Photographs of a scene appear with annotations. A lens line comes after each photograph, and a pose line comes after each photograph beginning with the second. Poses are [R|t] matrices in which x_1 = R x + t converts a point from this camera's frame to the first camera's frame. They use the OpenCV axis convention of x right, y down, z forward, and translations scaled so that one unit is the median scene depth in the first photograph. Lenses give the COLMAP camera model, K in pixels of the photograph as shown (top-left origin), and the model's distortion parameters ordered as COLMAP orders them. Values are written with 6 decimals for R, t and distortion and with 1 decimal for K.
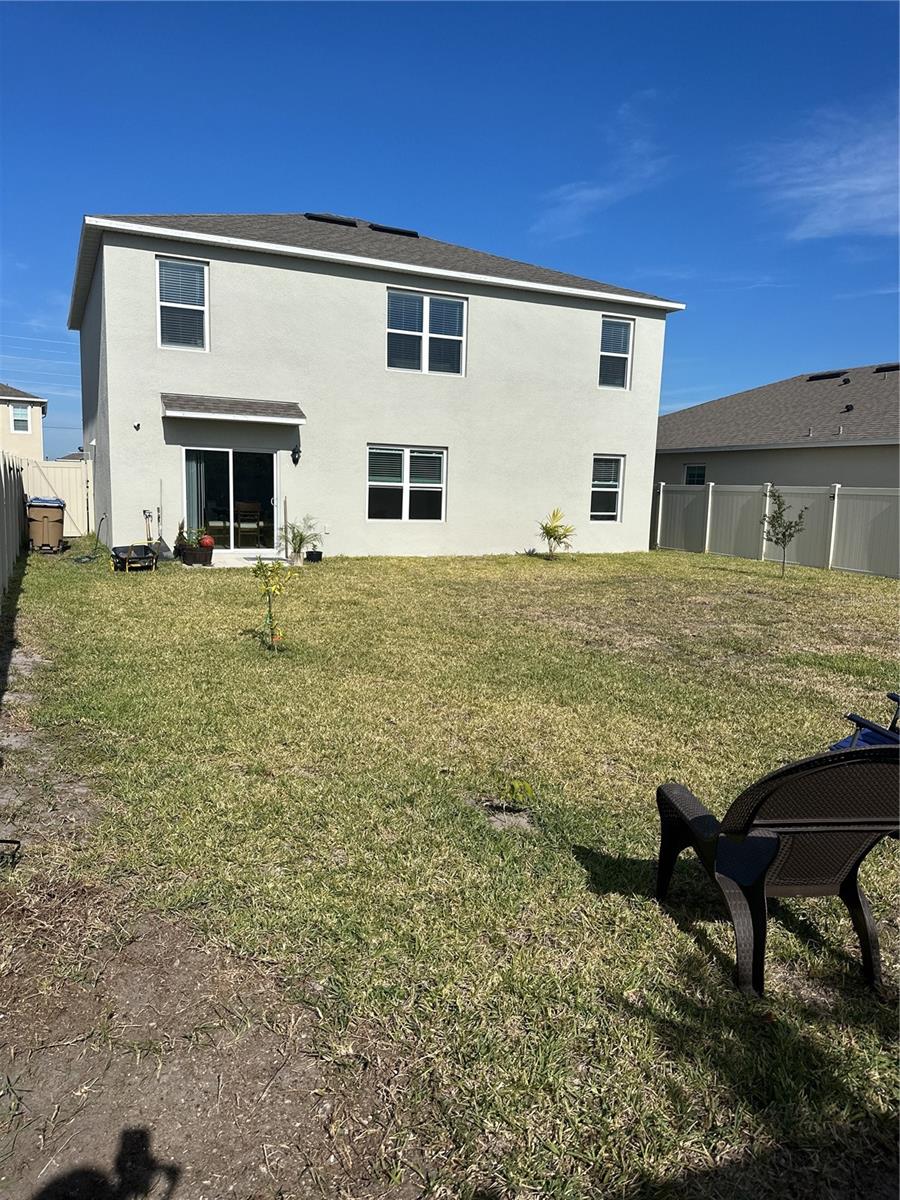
lens RADIAL K [[855.6, 0, 450.0], [0, 855.6, 600.0], [0, 0, 1]] dist [0.002079, -0.008345]
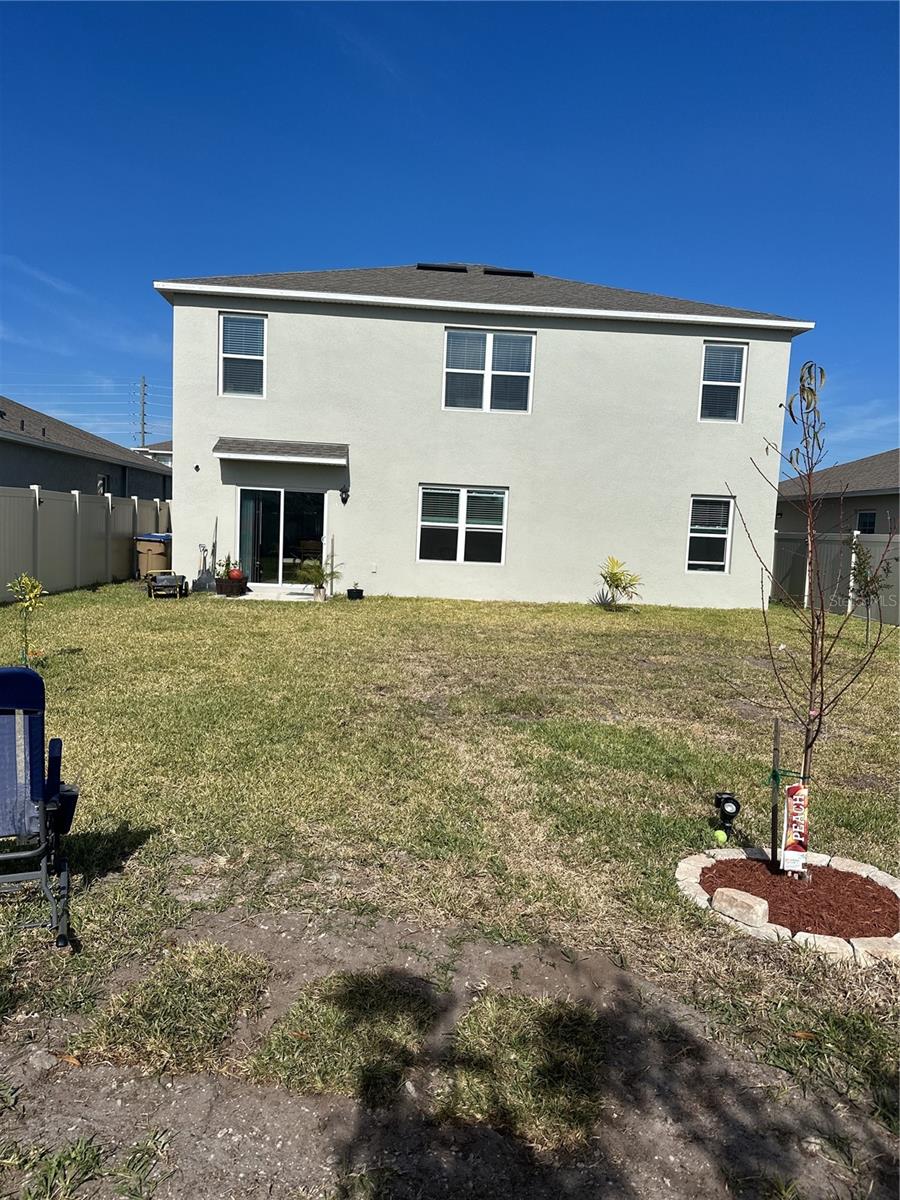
lens RADIAL K [[841.1, 0, 450.0], [0, 841.1, 600.0], [0, 0, 1]] dist [0.017920, 0.001964]
pose [[0.928507, 0.043673, -0.368737, 0.294559], [-0.066188, 0.996622, -0.048626, -0.003142], [0.365367, 0.069555, 0.928261, 0.114495]]
